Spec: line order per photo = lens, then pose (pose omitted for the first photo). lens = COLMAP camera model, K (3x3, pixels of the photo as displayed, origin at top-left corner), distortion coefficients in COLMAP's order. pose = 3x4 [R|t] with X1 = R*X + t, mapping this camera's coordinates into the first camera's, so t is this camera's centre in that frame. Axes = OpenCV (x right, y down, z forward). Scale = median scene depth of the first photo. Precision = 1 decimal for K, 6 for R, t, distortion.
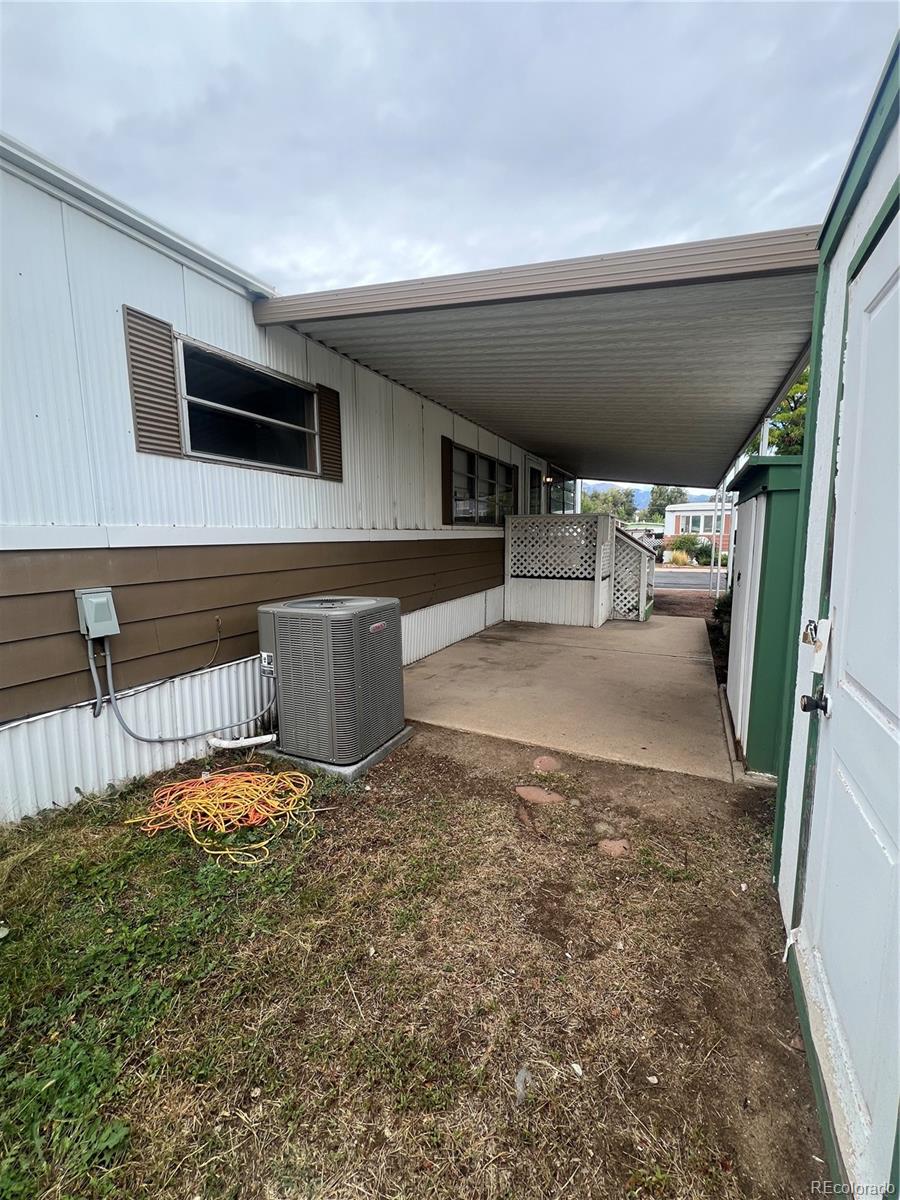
lens RADIAL K [[478.9, 0, 454.6], [0, 478.9, 595.5], [0, 0, 1]] dist [-0.001780, 0.000558]
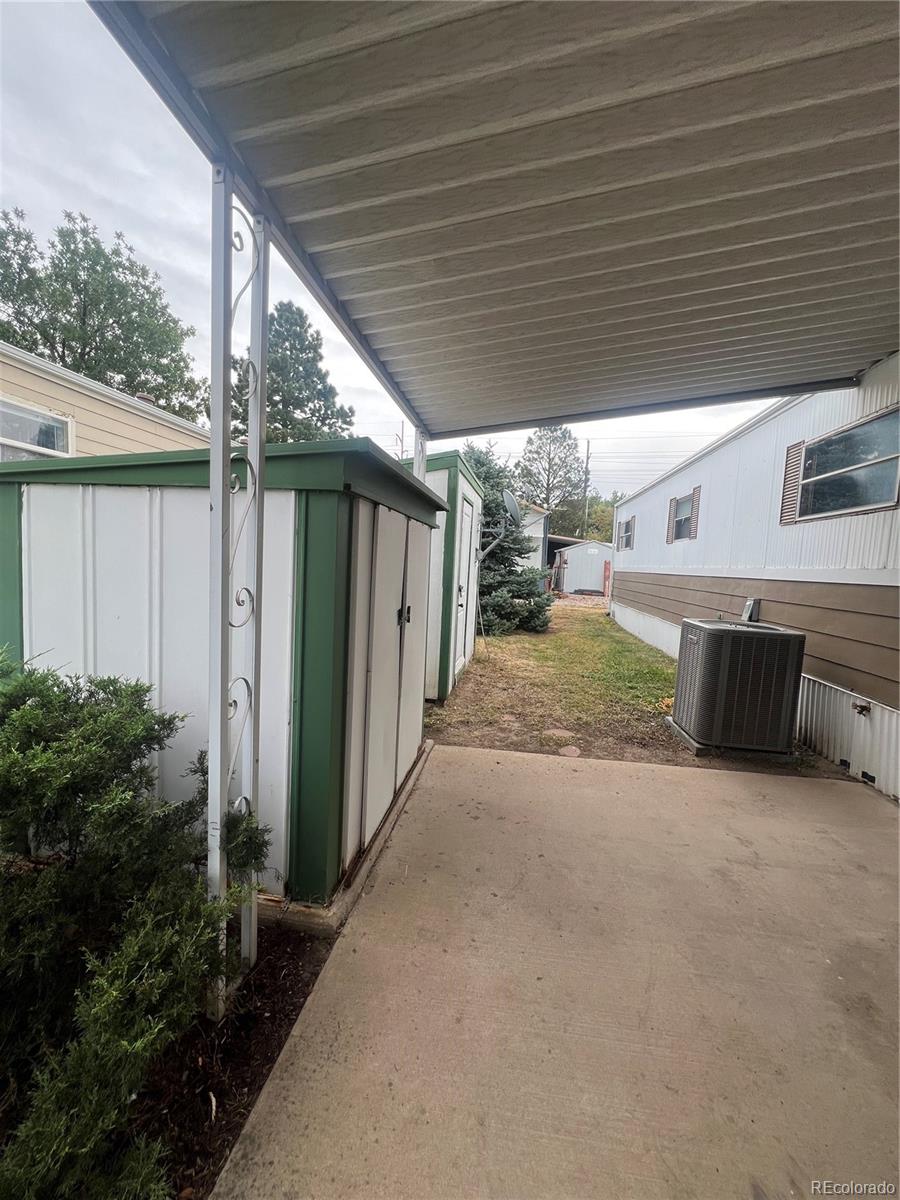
lens RADIAL K [[478.9, 0, 446.8], [0, 478.9, 599.2], [0, 0, 1]] dist [-0.001780, 0.000558]
pose [[-0.956471, -0.011479, -0.291602, 0.944243], [-0.072167, 0.977495, 0.198233, -0.274159], [0.282764, 0.210648, -0.935773, 2.177970]]
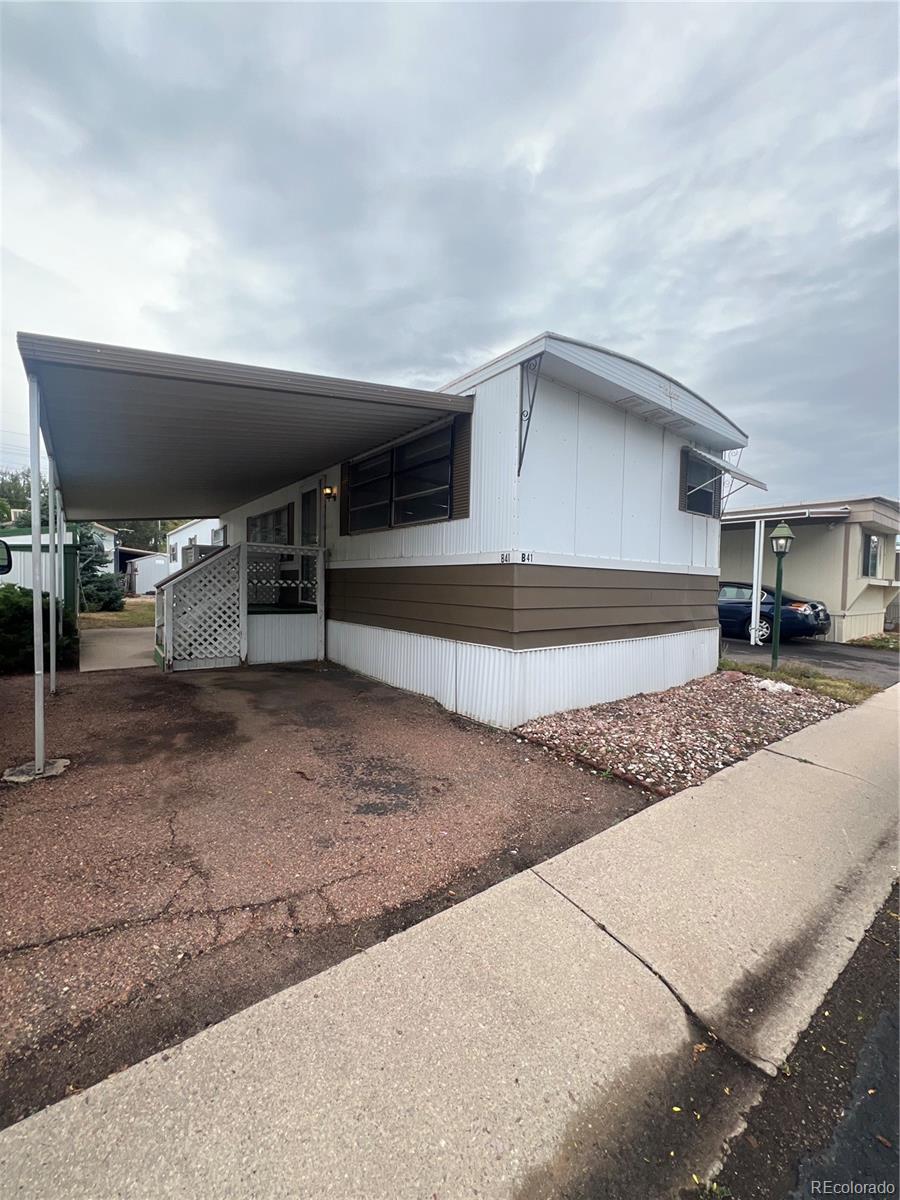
lens RADIAL K [[478.9, 0, 448.8], [0, 478.9, 600.7], [0, 0, 1]] dist [-0.001780, 0.000558]
pose [[-0.448100, 0.022602, -0.893698, 1.927173], [-0.137406, 0.986060, 0.093834, -0.472332], [0.883361, 0.164847, -0.438747, 3.922811]]
